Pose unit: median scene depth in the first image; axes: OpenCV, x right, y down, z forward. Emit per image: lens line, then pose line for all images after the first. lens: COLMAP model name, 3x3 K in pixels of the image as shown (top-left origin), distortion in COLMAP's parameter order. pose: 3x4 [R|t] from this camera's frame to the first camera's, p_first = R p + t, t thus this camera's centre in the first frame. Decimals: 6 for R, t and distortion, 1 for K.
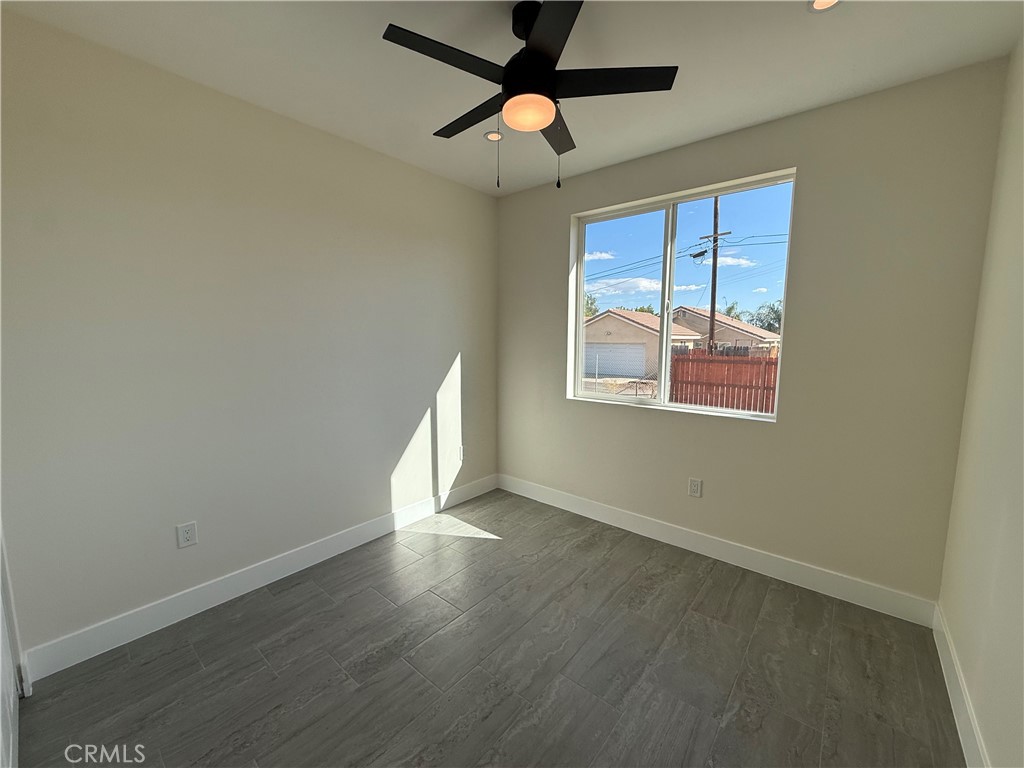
lens RADIAL K [[411.3, 0, 512.3], [0, 411.3, 385.1], [0, 0, 1]] dist [-0.000707, -0.000129]
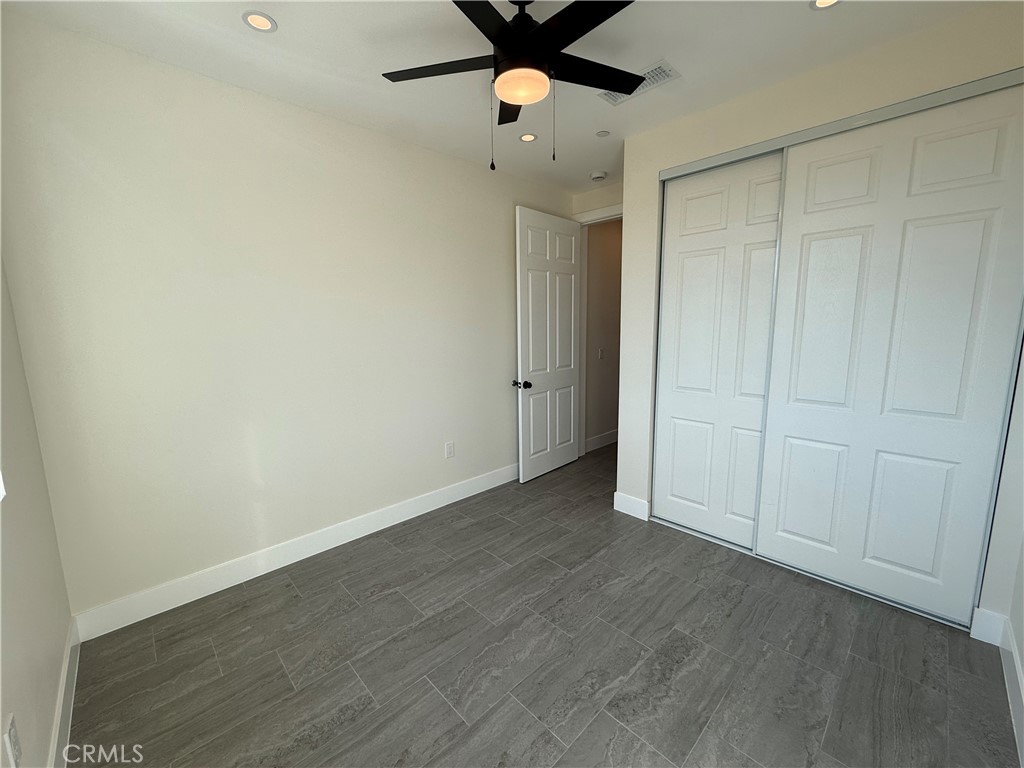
lens RADIAL K [[411.3, 0, 512.0], [0, 411.3, 385.2], [0, 0, 1]] dist [-0.000707, -0.000129]
pose [[-0.994304, -0.004037, 0.106508, -0.036947], [0.023588, 0.966170, 0.256824, -0.184883], [-0.103941, 0.257873, -0.960572, 1.665316]]
